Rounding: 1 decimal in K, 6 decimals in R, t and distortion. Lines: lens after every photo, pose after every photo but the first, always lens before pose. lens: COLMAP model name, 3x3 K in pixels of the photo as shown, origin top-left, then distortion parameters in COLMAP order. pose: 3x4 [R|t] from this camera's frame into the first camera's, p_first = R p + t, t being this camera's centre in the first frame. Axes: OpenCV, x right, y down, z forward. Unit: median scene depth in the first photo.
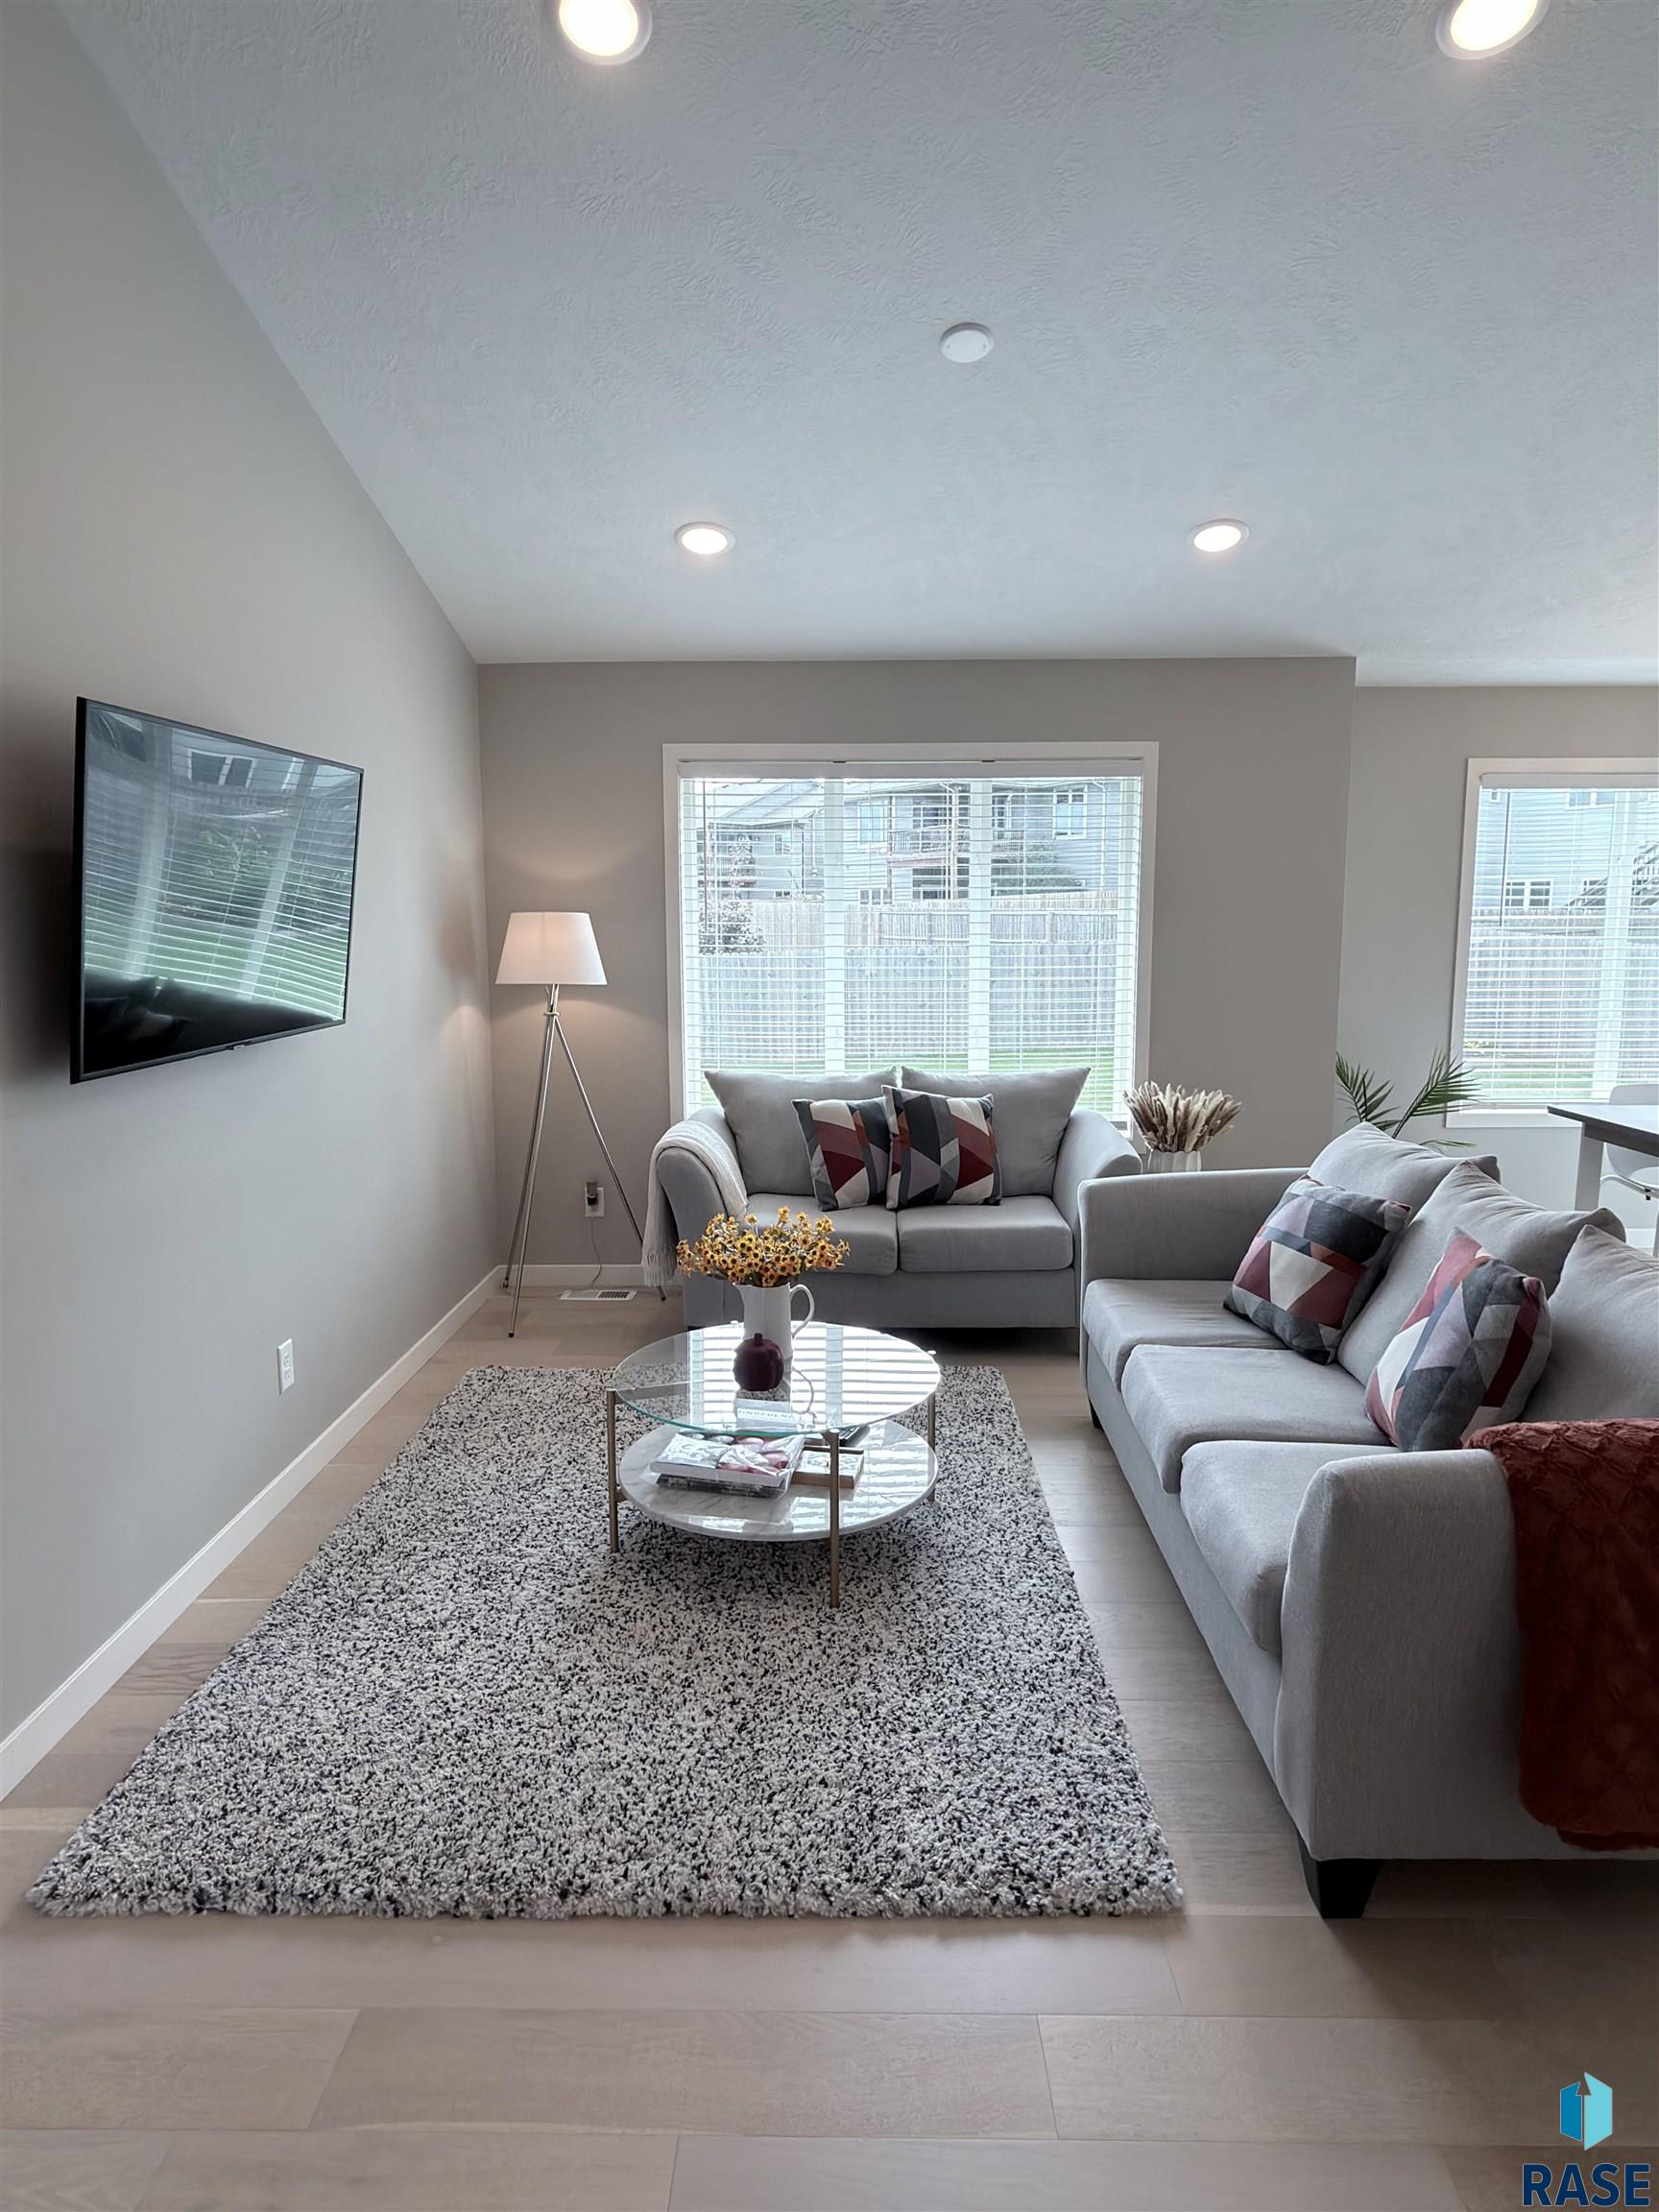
lens RADIAL K [[1352.3, 0, 829.5], [0, 1352.3, 1106.0], [0, 0, 1]] dist [0.029912, 0.000635]
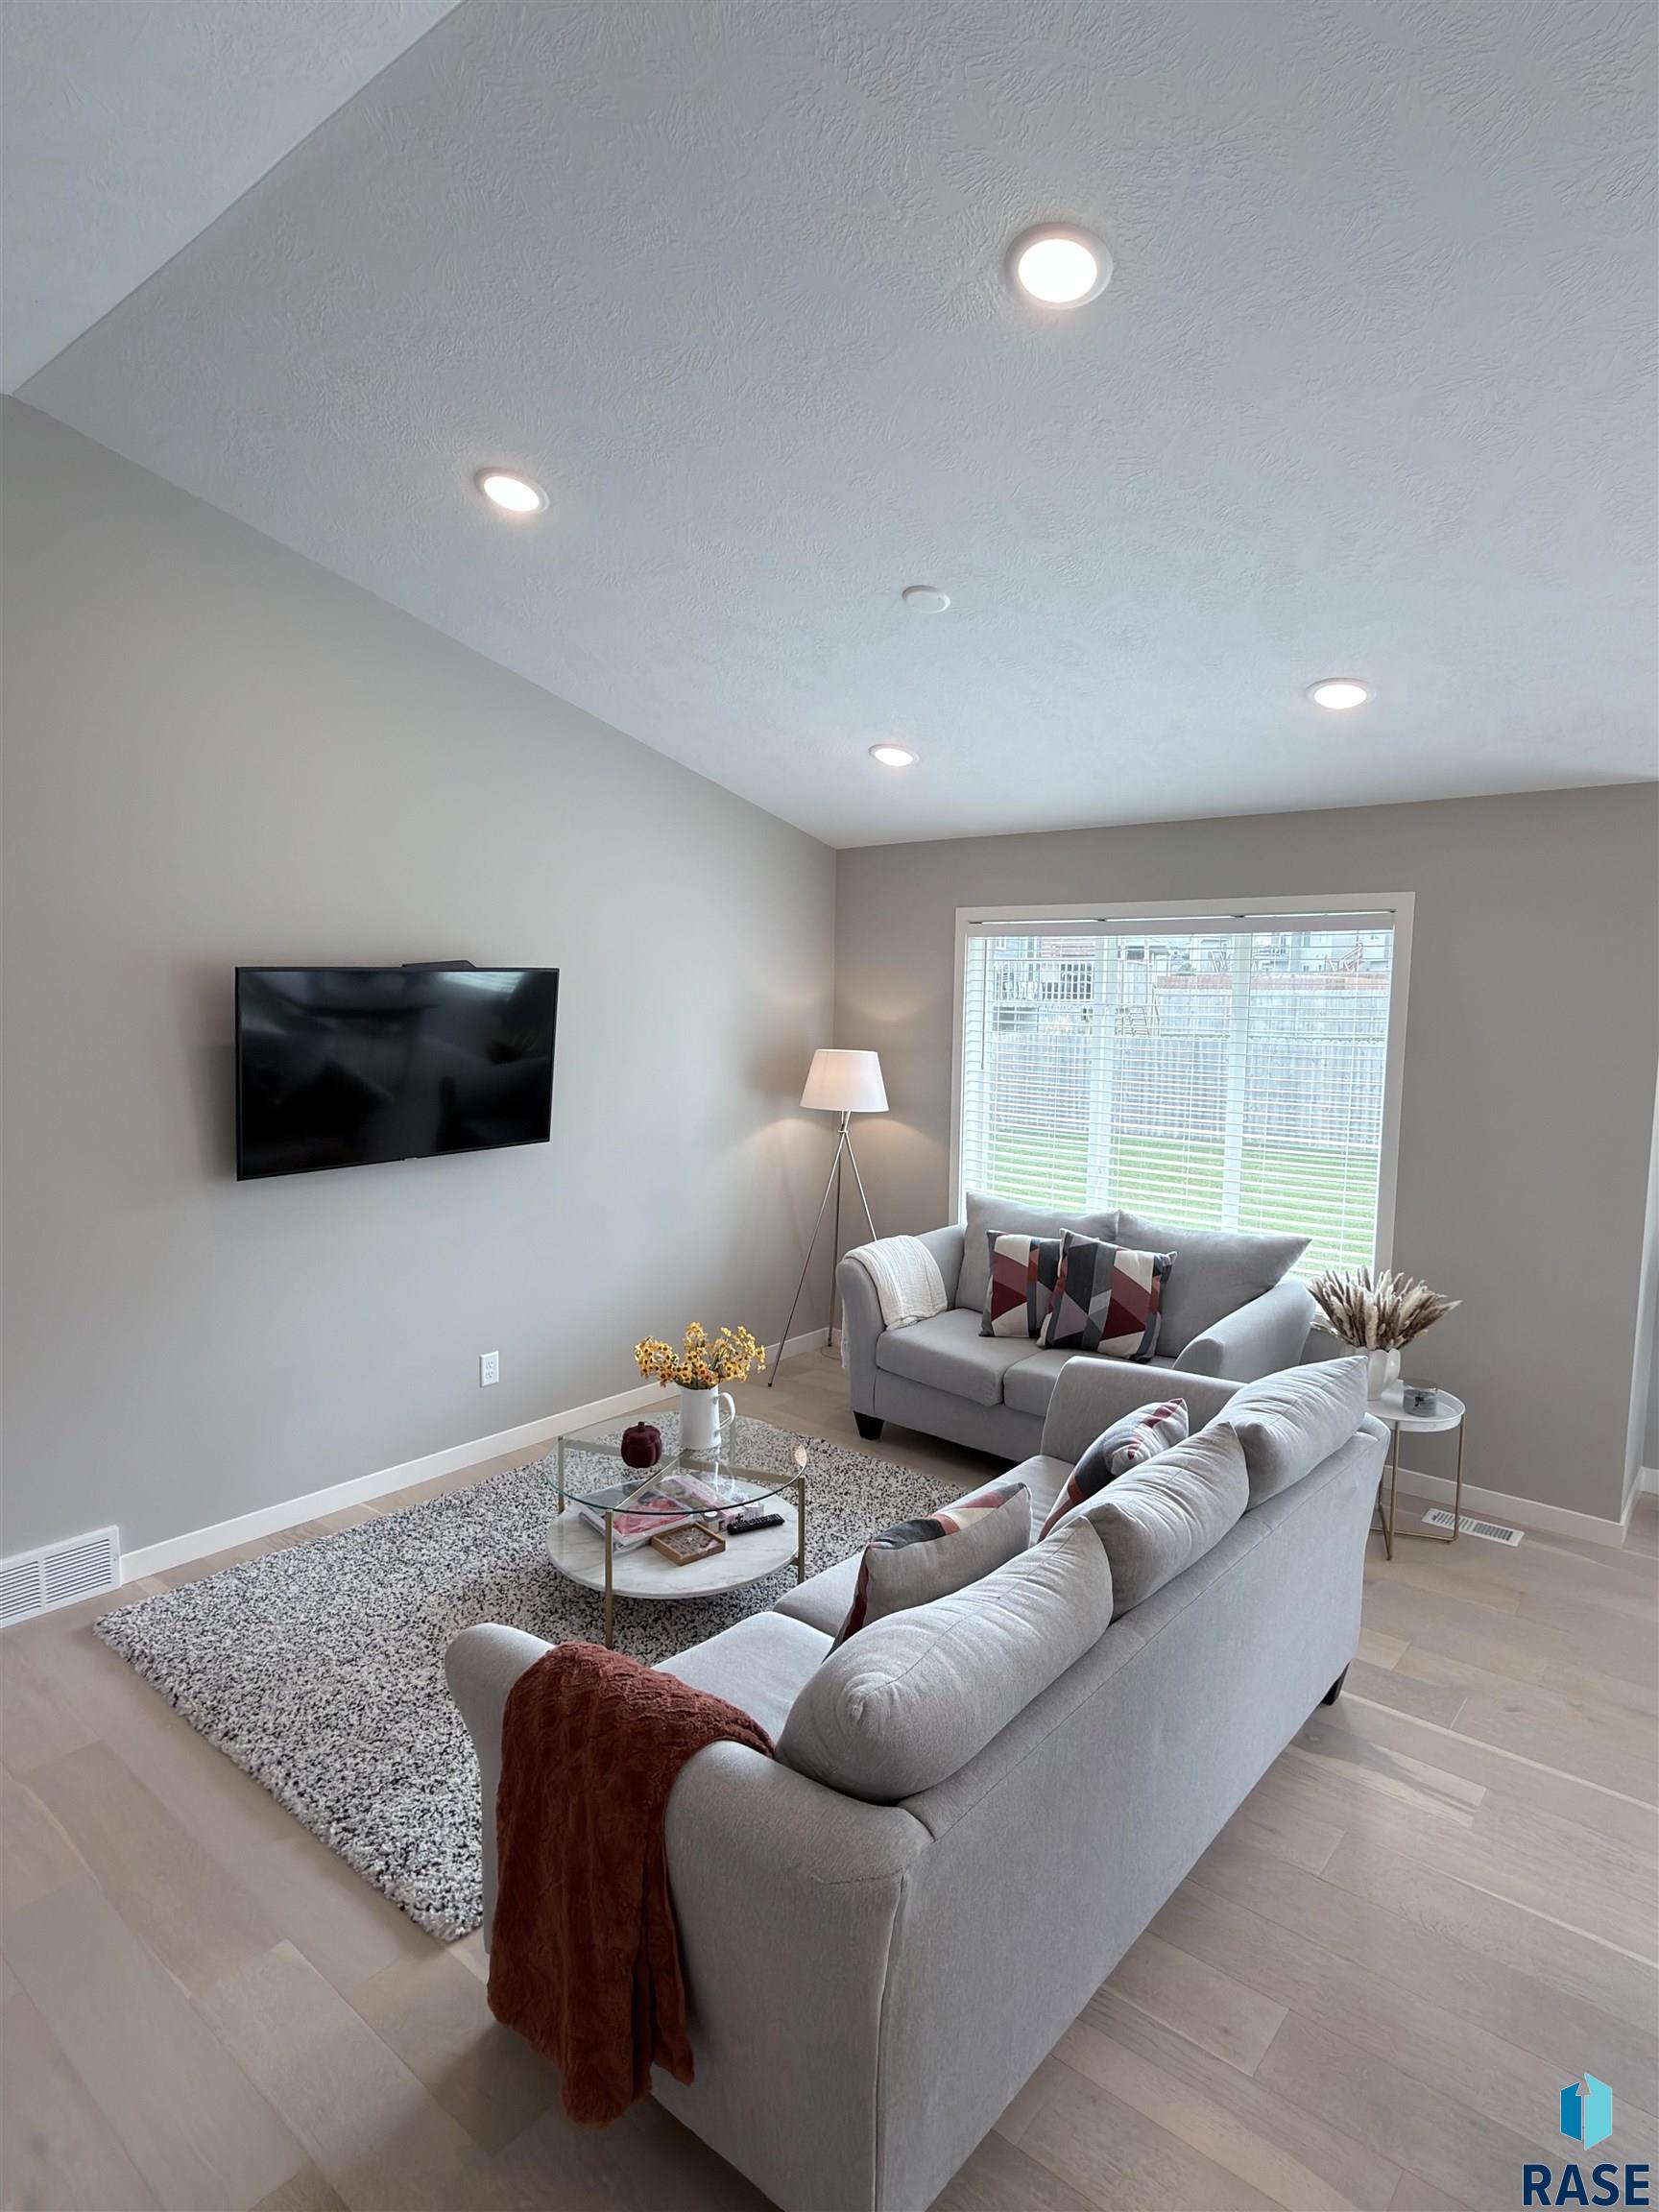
lens RADIAL K [[1250.5, 0, 829.5], [0, 1250.5, 1106.0], [0, 0, 1]] dist [-0.000852, 0.012667]
pose [[0.761612, 0.076968, -0.643447, 0.528898], [-0.098473, 0.995137, 0.002480, -0.096154], [0.640508, 0.061473, 0.765487, 0.128322]]
